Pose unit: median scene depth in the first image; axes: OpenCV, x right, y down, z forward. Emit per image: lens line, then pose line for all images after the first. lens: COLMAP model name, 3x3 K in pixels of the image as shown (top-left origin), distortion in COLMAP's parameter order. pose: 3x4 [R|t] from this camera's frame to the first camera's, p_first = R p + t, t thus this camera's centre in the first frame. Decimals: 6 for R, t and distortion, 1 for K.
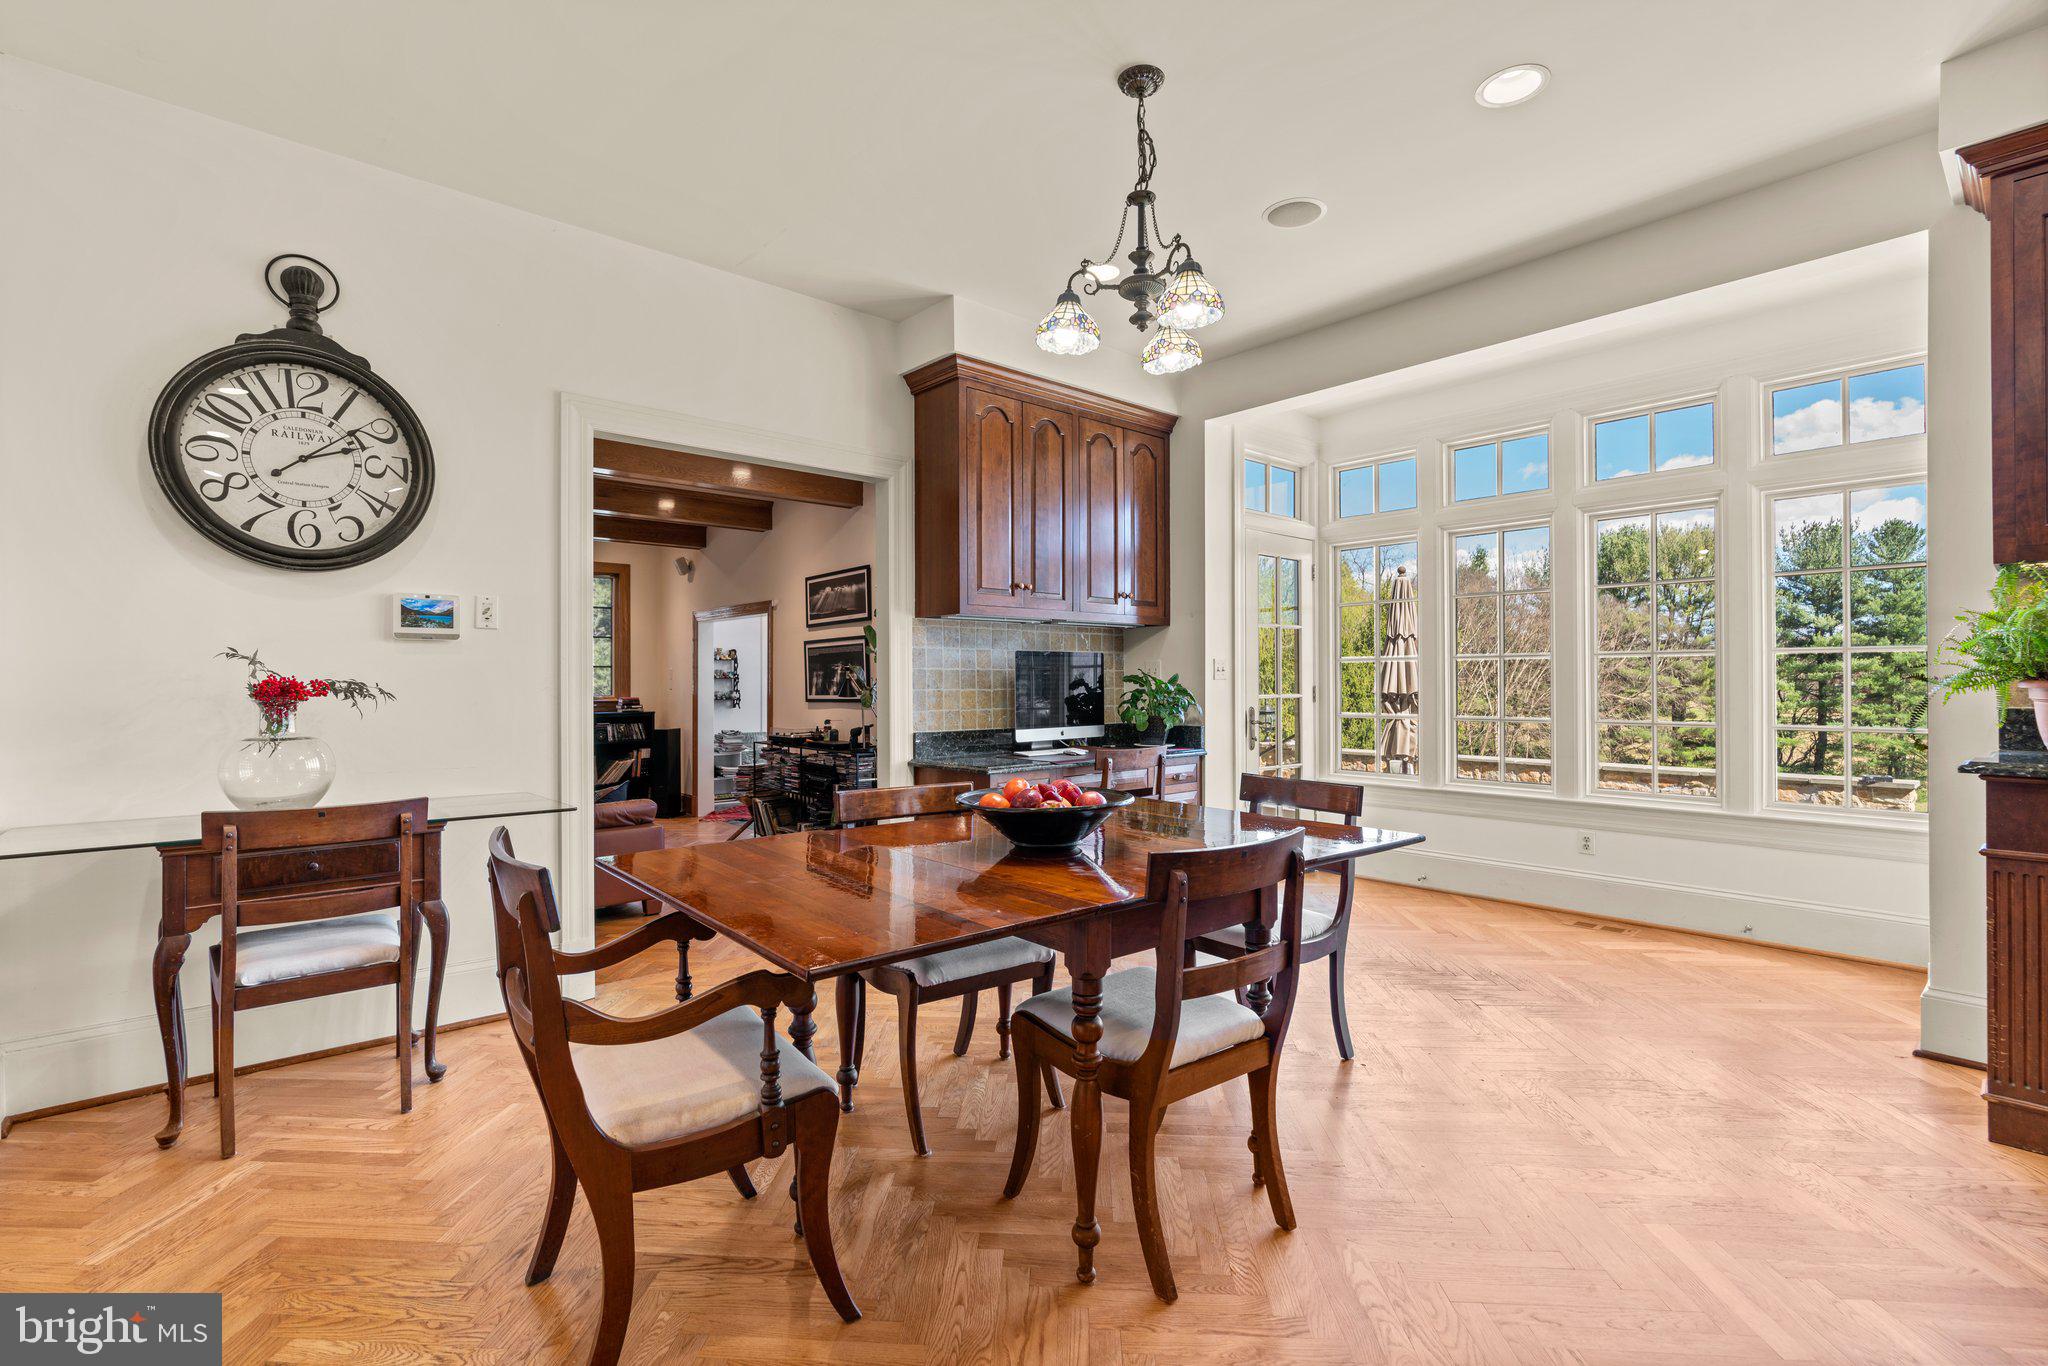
lens RADIAL K [[922.6, 0, 1025.0], [0, 922.6, 677.0], [0, 0, 1]] dist [-0.005592, 0.001352]
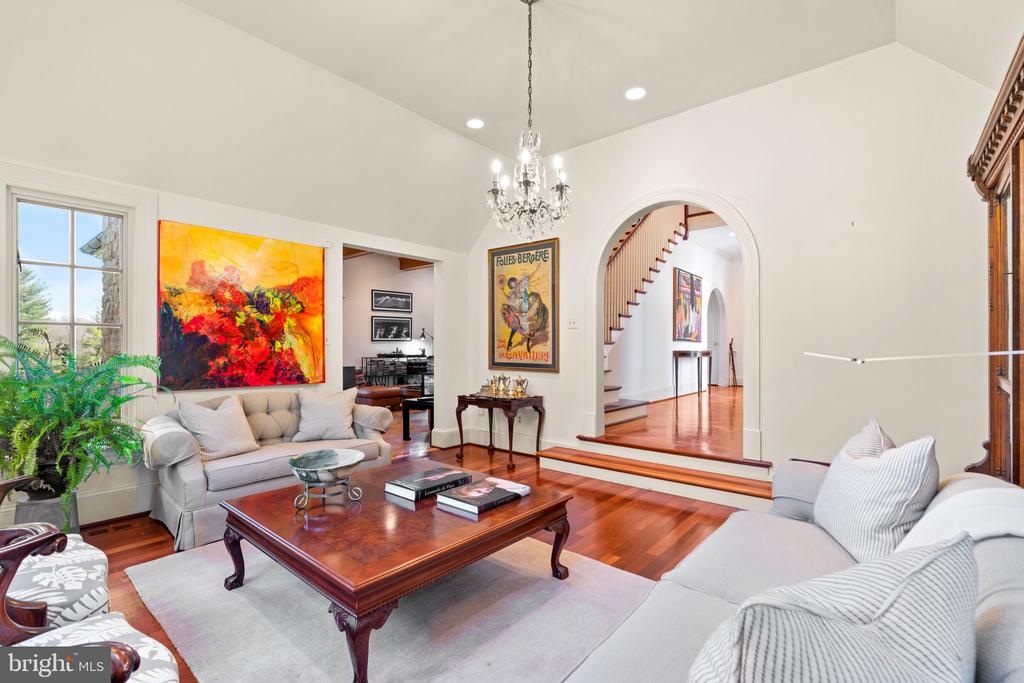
lens RADIAL K [[461.3, 0, 509.4], [0, 461.3, 345.0], [0, 0, 1]] dist [-0.005592, 0.001352]
pose [[-0.151084, 0.001600, 0.988520, -4.038293], [-0.003785, 0.999990, -0.002197, 0.105038], [-0.988514, -0.004074, -0.151076, 2.248437]]
